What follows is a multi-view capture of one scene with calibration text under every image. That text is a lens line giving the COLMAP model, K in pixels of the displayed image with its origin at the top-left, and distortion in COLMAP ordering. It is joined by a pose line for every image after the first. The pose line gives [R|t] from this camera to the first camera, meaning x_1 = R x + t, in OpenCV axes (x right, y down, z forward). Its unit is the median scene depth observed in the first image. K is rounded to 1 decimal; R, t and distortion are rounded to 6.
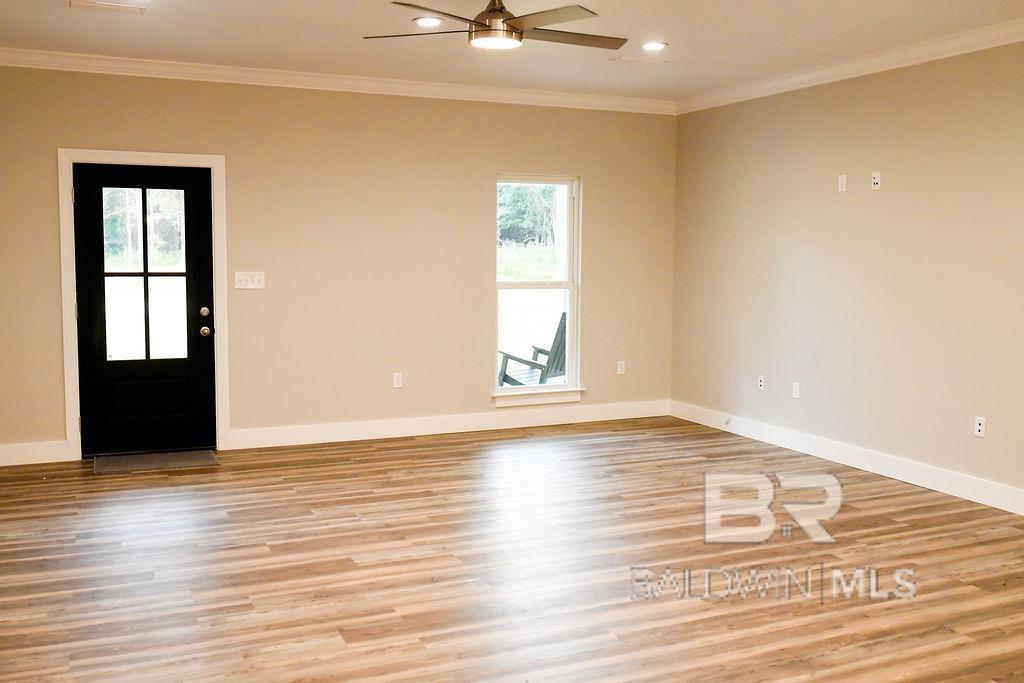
lens RADIAL K [[971.0, 0, 514.4], [0, 971.0, 343.6], [0, 0, 1]] dist [-0.033107, 0.000000]
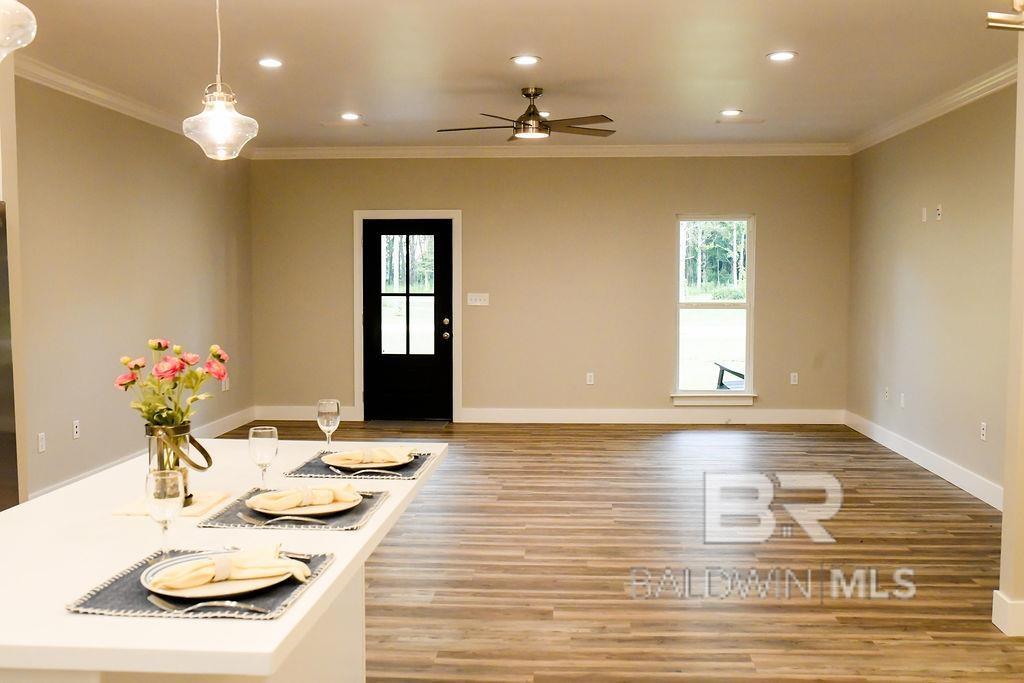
lens RADIAL K [[971.0, 0, 510.1], [0, 971.0, 339.7], [0, 0, 1]] dist [-0.033107, 0.000000]
pose [[0.886028, 0.023033, -0.463058, 0.414114], [-0.038033, 0.999010, -0.023081, 0.022085], [0.462068, 0.038062, 0.886027, -0.198487]]
